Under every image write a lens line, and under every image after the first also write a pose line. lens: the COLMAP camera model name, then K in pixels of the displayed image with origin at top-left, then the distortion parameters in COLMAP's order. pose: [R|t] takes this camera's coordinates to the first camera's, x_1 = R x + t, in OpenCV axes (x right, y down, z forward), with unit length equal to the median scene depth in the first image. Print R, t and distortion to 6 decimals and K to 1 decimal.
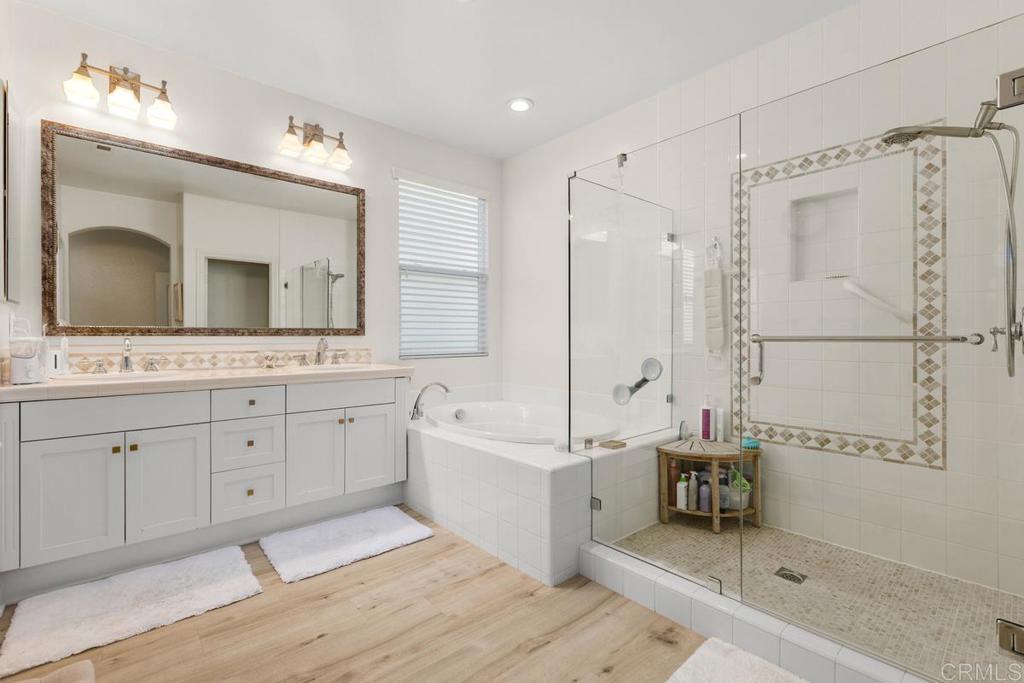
lens RADIAL K [[452.5, 0, 502.7], [0, 452.5, 339.6], [0, 0, 1]] dist [-0.004169, -0.001439]
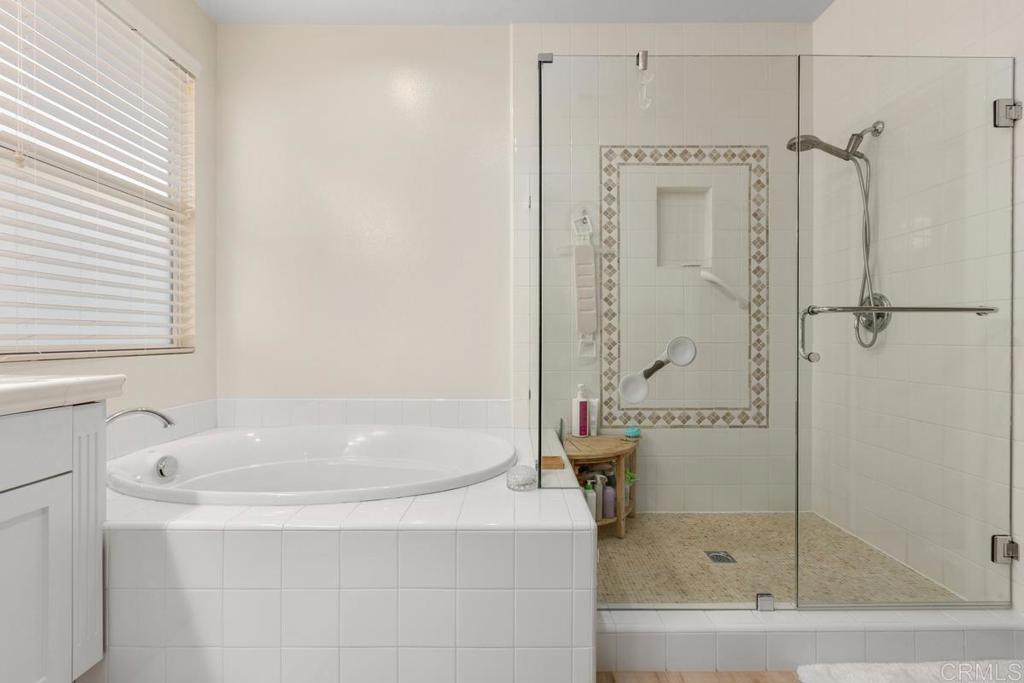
lens RADIAL K [[452.5, 0, 513.1], [0, 452.5, 338.2], [0, 0, 1]] dist [-0.004169, -0.001439]
pose [[0.651927, 0.002398, 0.758278, -0.380731], [0.002424, 0.999983, -0.005247, 0.041666], [-0.758278, 0.005259, 0.651910, 0.636854]]
